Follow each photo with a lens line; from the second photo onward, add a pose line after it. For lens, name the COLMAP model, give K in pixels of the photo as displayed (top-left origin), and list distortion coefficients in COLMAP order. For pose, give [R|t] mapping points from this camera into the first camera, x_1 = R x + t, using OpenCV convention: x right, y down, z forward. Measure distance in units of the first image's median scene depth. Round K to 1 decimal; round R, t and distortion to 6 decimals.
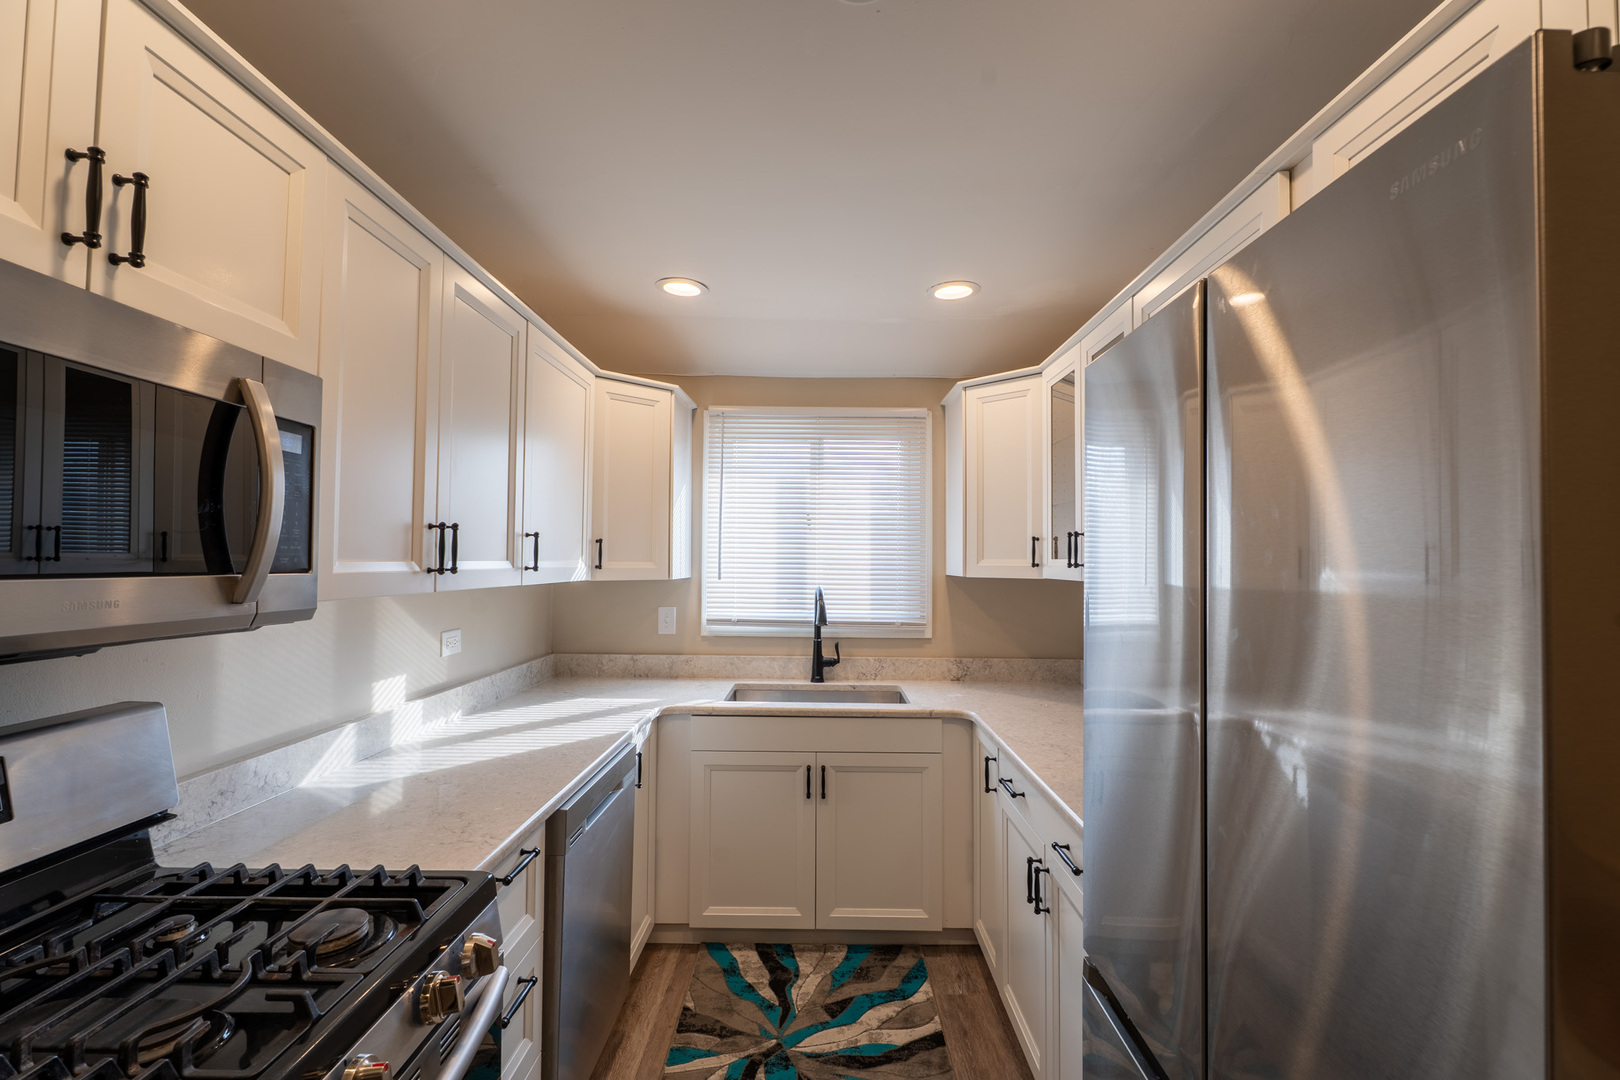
lens RADIAL K [[718.9, 0, 812.7], [0, 718.9, 540.3], [0, 0, 1]] dist [0.000867, -0.000297]
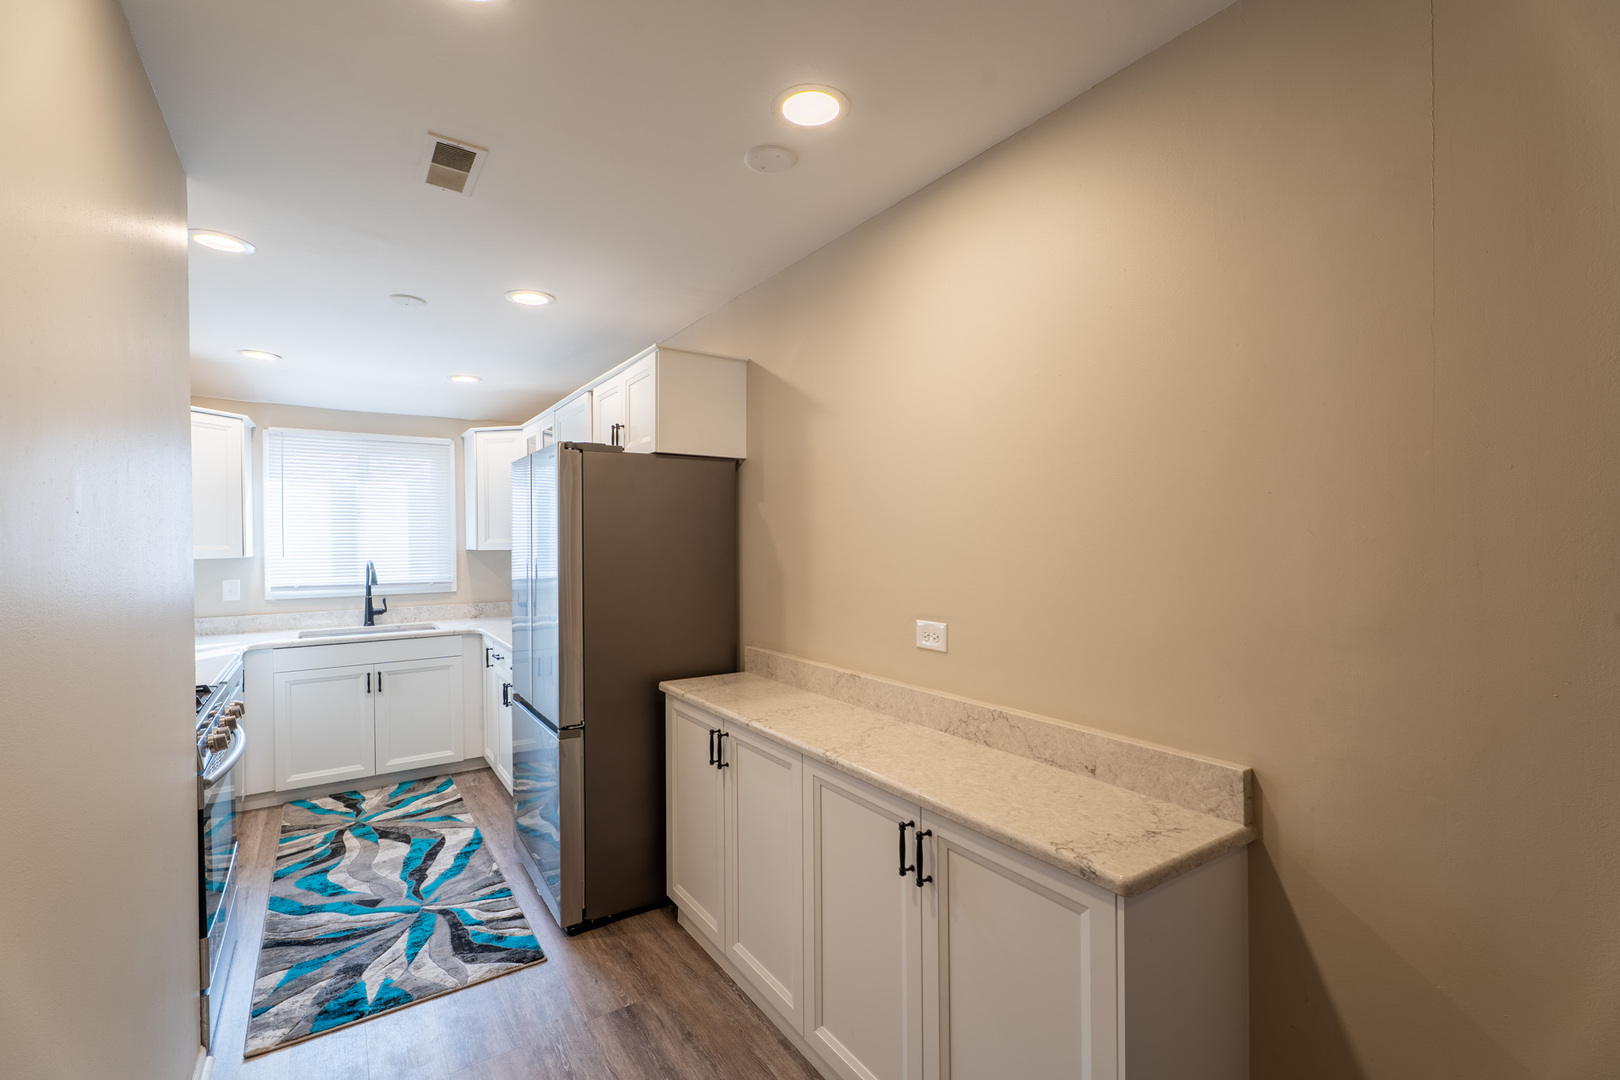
lens RADIAL K [[718.9, 0, 812.7], [0, 718.9, 540.3], [0, 0, 1]] dist [0.000867, -0.000297]
pose [[0.822595, -0.017261, 0.568366, -0.093686], [0.000739, 0.999571, 0.029288, -0.019359], [-0.568628, -0.023673, 0.822254, -0.820226]]
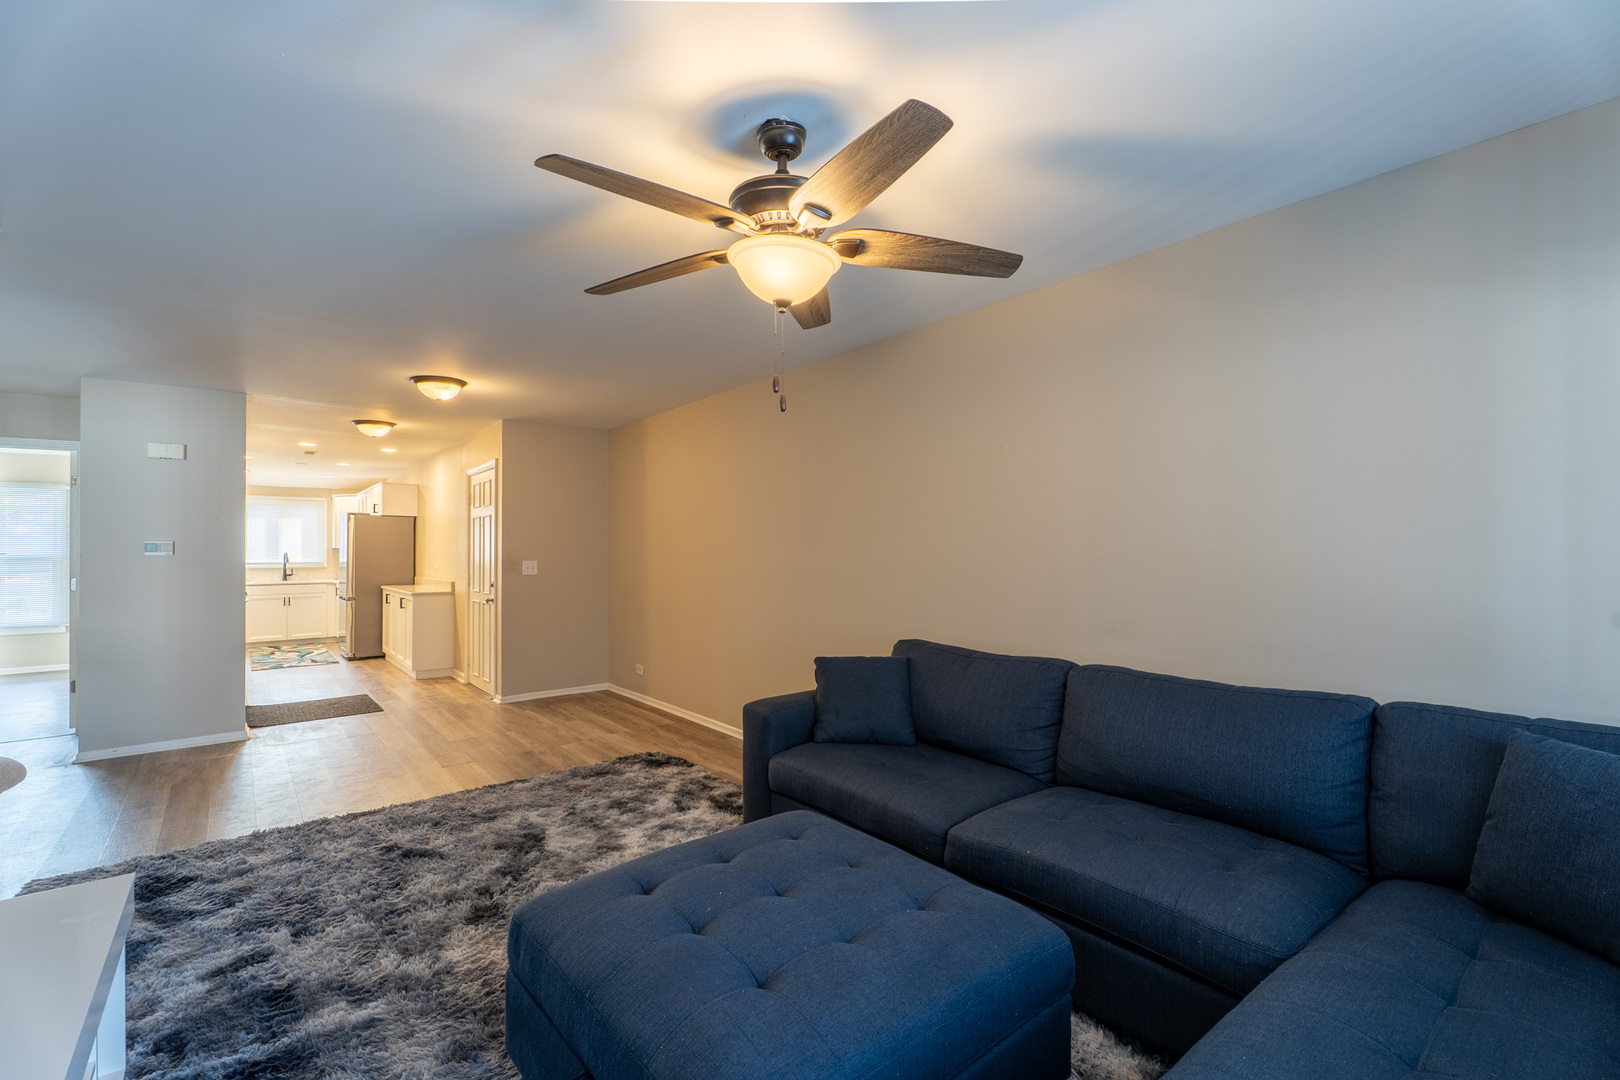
lens RADIAL K [[718.9, 0, 812.7], [0, 718.9, 540.3], [0, 0, 1]] dist [0.000867, -0.000297]
pose [[0.769654, 0.000547, 0.638462, -0.282270], [-0.006670, 0.999952, 0.007184, -0.035454], [-0.638427, -0.009788, 0.769620, -3.696032]]
